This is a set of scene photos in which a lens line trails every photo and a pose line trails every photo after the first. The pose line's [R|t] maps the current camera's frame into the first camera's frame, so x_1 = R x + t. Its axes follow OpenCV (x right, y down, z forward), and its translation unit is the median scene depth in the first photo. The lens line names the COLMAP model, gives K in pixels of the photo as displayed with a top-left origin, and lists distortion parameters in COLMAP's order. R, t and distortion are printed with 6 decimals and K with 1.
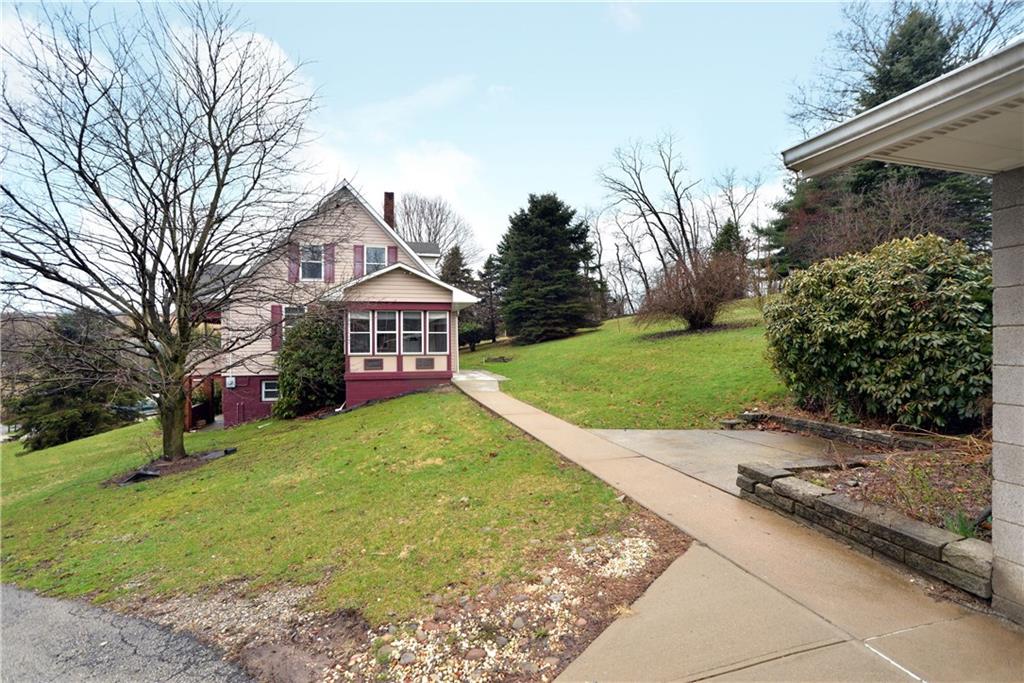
lens RADIAL K [[466.6, 0, 512.0], [0, 466.6, 341.5], [0, 0, 1]] dist [-0.089465, 0.038305]
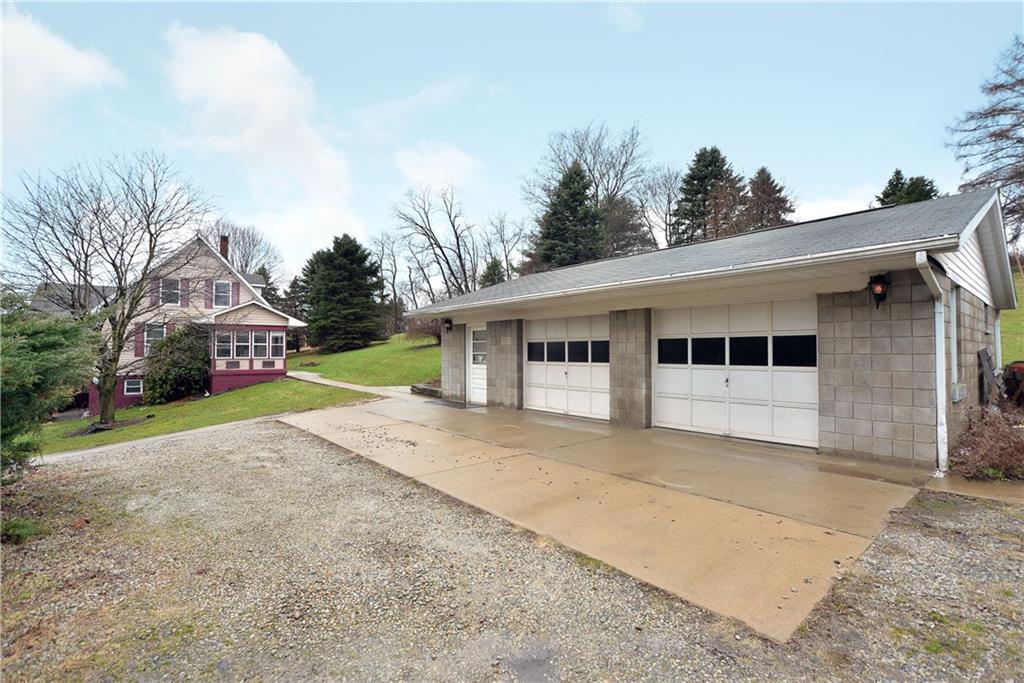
lens RADIAL K [[475.6, 0, 512.0], [0, 475.6, 341.5], [0, 0, 1]] dist [-0.065184, 0.041812]
pose [[0.912773, 0.011343, 0.408310, -0.043401], [-0.001916, 0.999722, -0.023488, 0.003268], [-0.408463, 0.020657, 0.912541, -0.403377]]
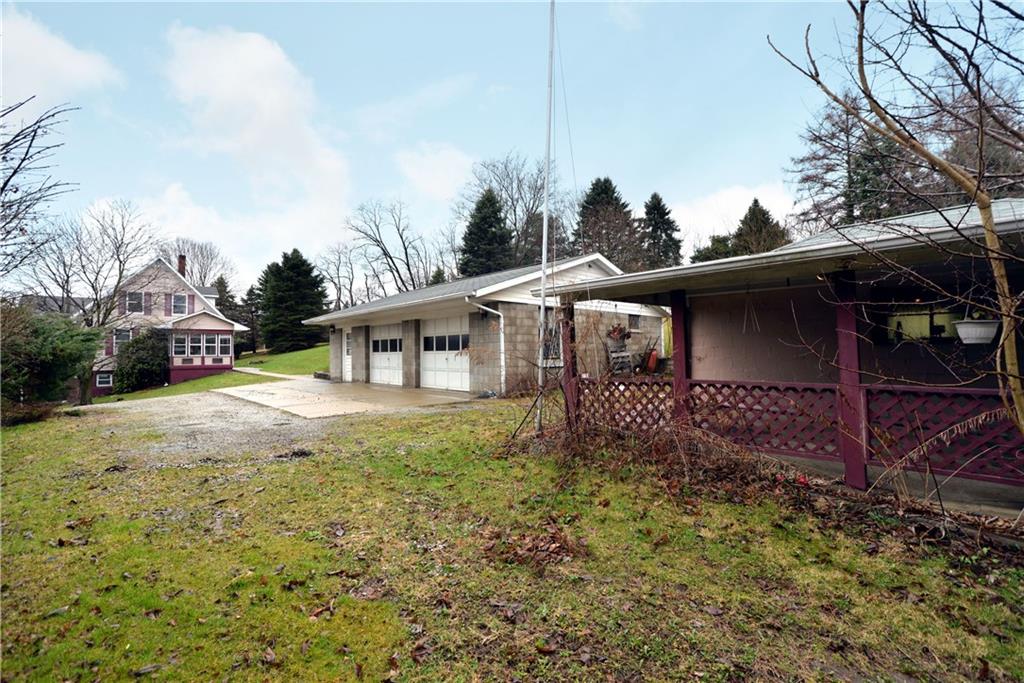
lens RADIAL K [[475.6, 0, 512.0], [0, 475.6, 341.5], [0, 0, 1]] dist [-0.065184, 0.041812]
pose [[0.891574, 0.008677, 0.452792, 0.015219], [0.004946, 0.999570, -0.028894, 0.015153], [-0.452848, 0.028001, 0.891148, -0.684101]]
